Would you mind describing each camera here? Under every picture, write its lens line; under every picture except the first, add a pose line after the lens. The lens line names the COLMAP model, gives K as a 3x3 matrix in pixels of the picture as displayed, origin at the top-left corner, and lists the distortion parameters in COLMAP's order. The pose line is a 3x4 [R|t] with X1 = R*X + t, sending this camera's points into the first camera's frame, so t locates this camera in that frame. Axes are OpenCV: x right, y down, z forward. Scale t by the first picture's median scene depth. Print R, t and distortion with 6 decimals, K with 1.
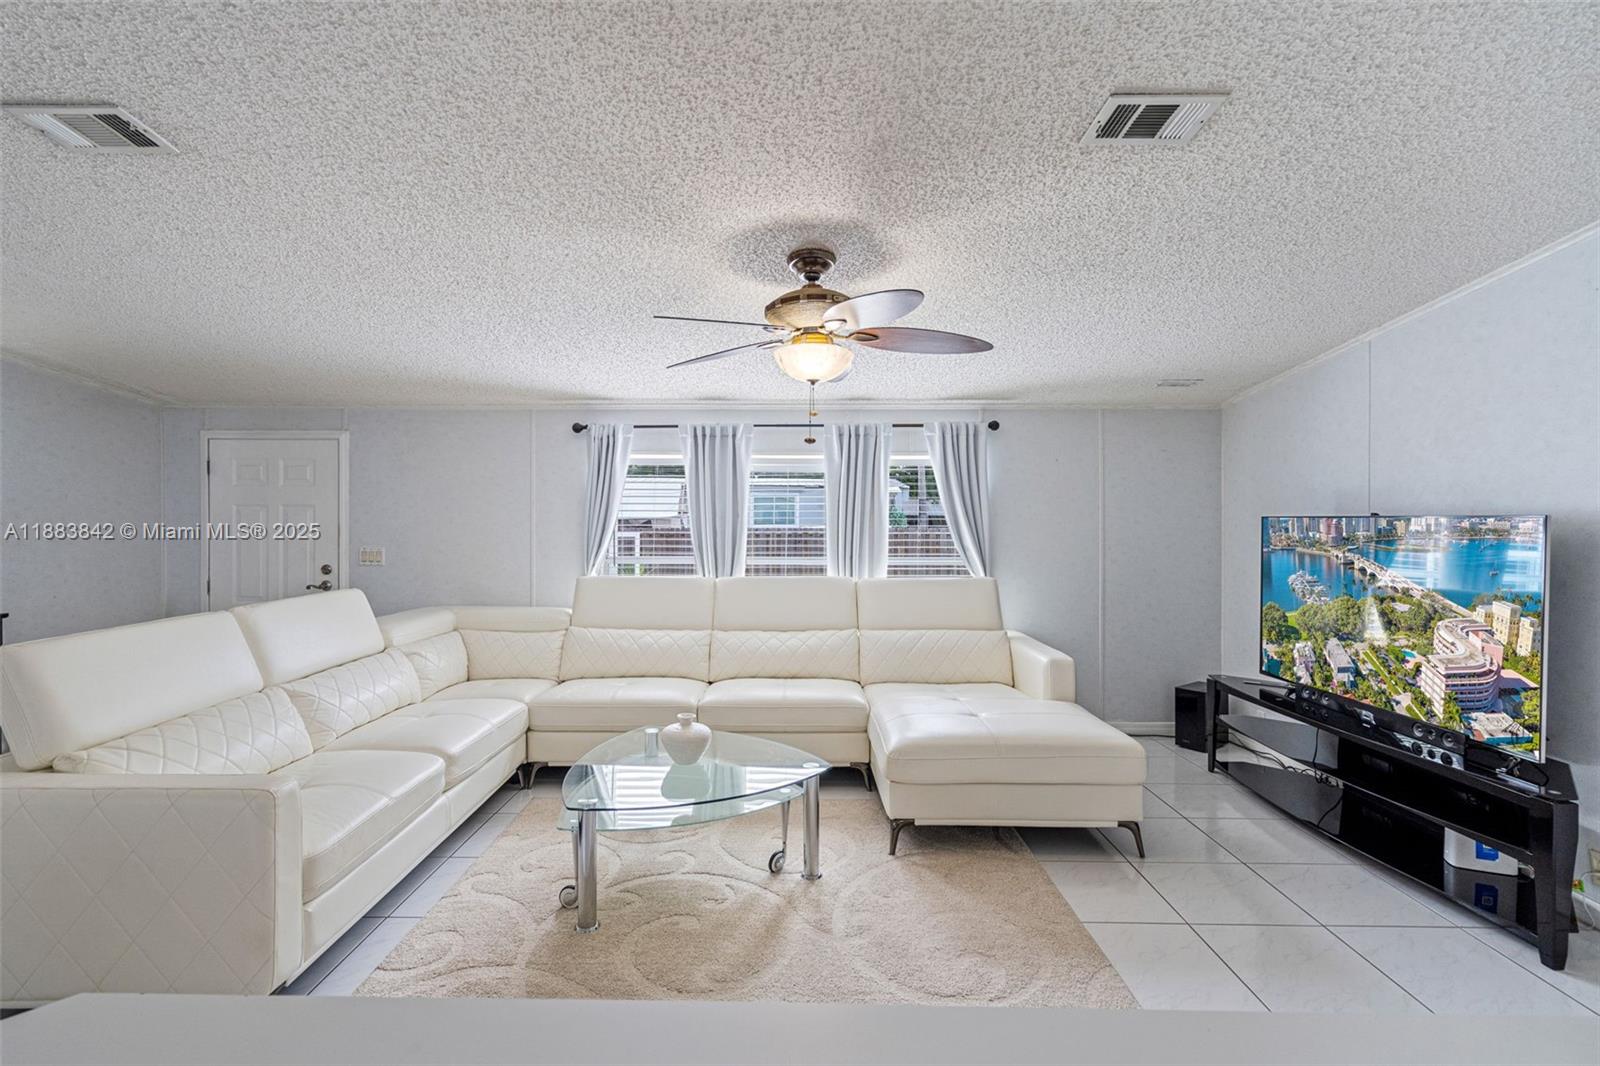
lens RADIAL K [[751.3, 0, 789.1], [0, 751.3, 531.9], [0, 0, 1]] dist [-0.000281, 0.000094]
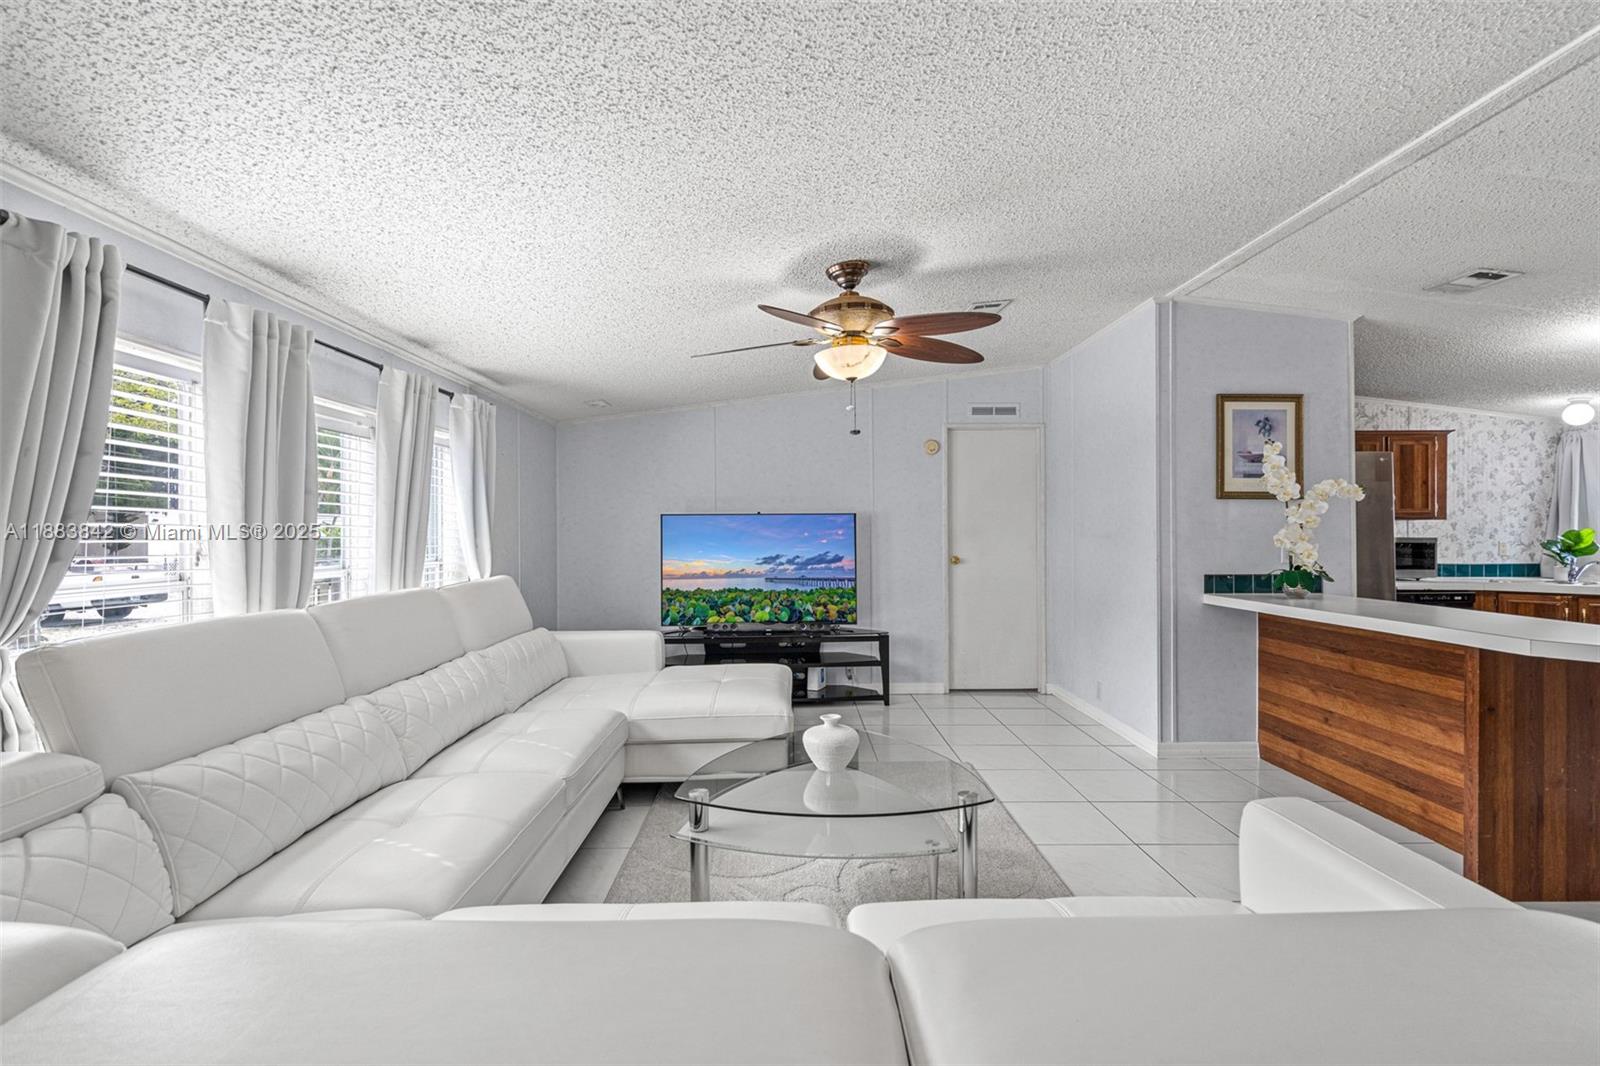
lens RADIAL K [[727.0, 0, 795.7], [0, 727.0, 531.3], [0, 0, 1]] dist [-0.002360, 0.000202]
pose [[-0.018992, -0.001448, 0.999819, -0.619391], [0.017289, 0.999849, 0.001776, 0.012737], [-0.999670, 0.017319, -0.018964, 0.646420]]
